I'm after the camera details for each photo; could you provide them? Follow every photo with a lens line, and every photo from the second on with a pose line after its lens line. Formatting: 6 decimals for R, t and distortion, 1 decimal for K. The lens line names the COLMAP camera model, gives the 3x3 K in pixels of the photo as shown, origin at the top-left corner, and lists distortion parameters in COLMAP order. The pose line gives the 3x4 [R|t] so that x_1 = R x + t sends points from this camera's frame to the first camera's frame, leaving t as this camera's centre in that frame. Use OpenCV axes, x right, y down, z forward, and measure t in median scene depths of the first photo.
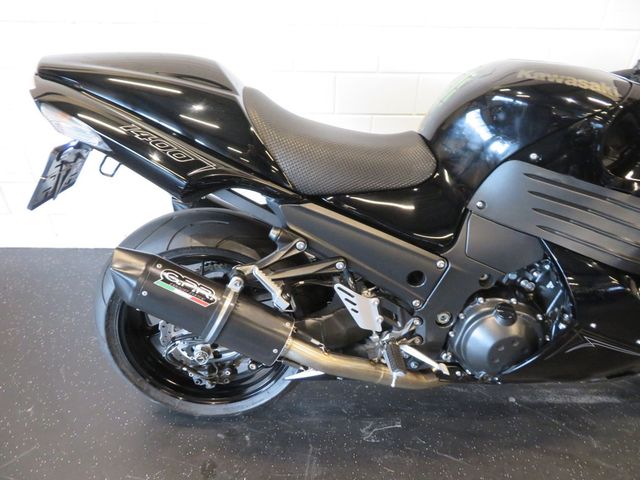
lens RADIAL K [[463.0, 0, 318.9], [0, 463.0, 241.1], [0, 0, 1]] dist [-0.009656, 0.012715]
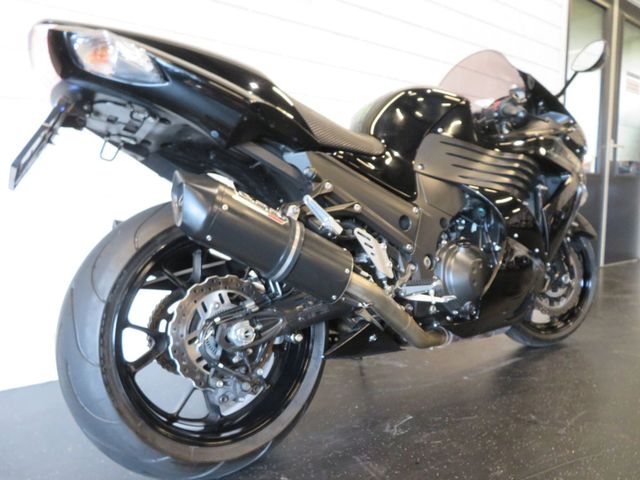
lens RADIAL K [[463.0, 0, 321.1], [0, 463.0, 239.9], [0, 0, 1]] dist [-0.009656, 0.012715]
pose [[0.814989, -0.068016, 0.575471, -0.636057], [0.343415, 0.856598, -0.385105, 0.491313], [-0.466754, 0.511482, 0.721476, 0.259591]]
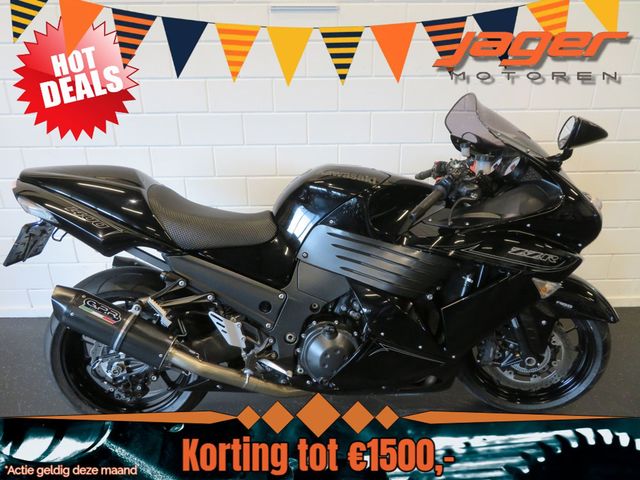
lens RADIAL K [[463.0, 0, 319.9], [0, 463.0, 239.4], [0, 0, 1]] dist [-0.009656, 0.012715]
pose [[0.999722, -0.023286, 0.003772, 0.371801], [0.023542, 0.974748, -0.222063, 0.196092], [0.001494, 0.222090, 0.975025, -0.452192]]
